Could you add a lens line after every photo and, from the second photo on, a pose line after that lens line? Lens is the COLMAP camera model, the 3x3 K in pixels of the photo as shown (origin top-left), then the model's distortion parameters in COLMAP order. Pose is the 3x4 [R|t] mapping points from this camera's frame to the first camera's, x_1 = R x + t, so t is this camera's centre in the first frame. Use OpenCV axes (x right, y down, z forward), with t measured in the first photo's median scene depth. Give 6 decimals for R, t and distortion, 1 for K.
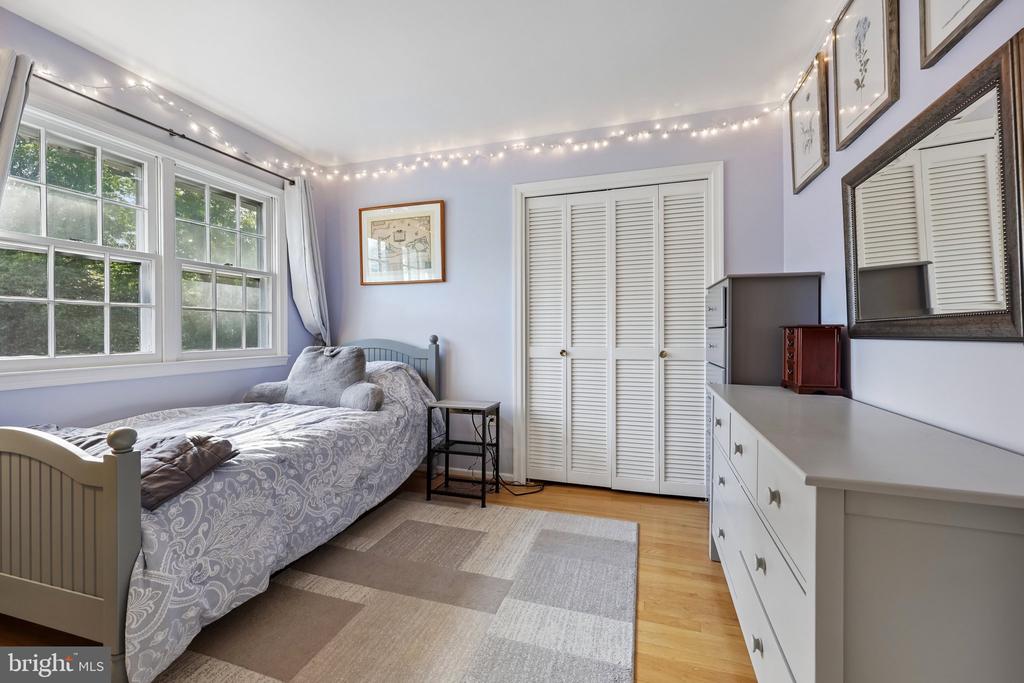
lens RADIAL K [[420.8, 0, 504.4], [0, 420.8, 336.9], [0, 0, 1]] dist [-0.000371, 0.000817]
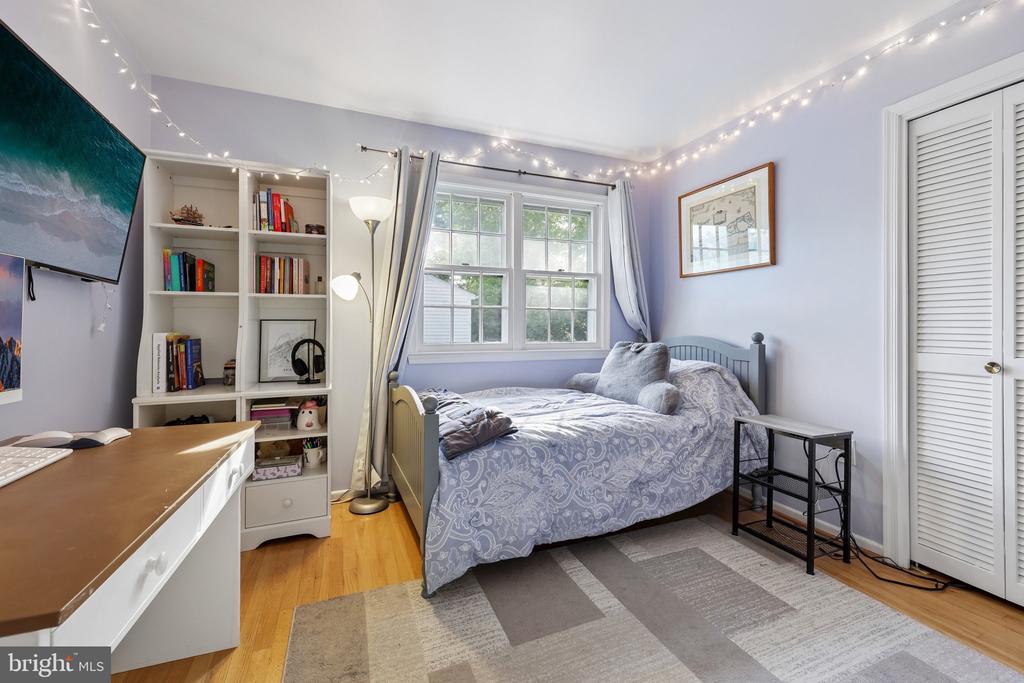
lens RADIAL K [[420.8, 0, 516.8], [0, 420.8, 327.1], [0, 0, 1]] dist [-0.000371, 0.000817]
pose [[0.647521, 0.006095, -0.762024, 0.169359], [-0.013816, 0.999898, -0.003743, -0.006004], [0.761923, 0.012952, 0.647539, 0.146658]]
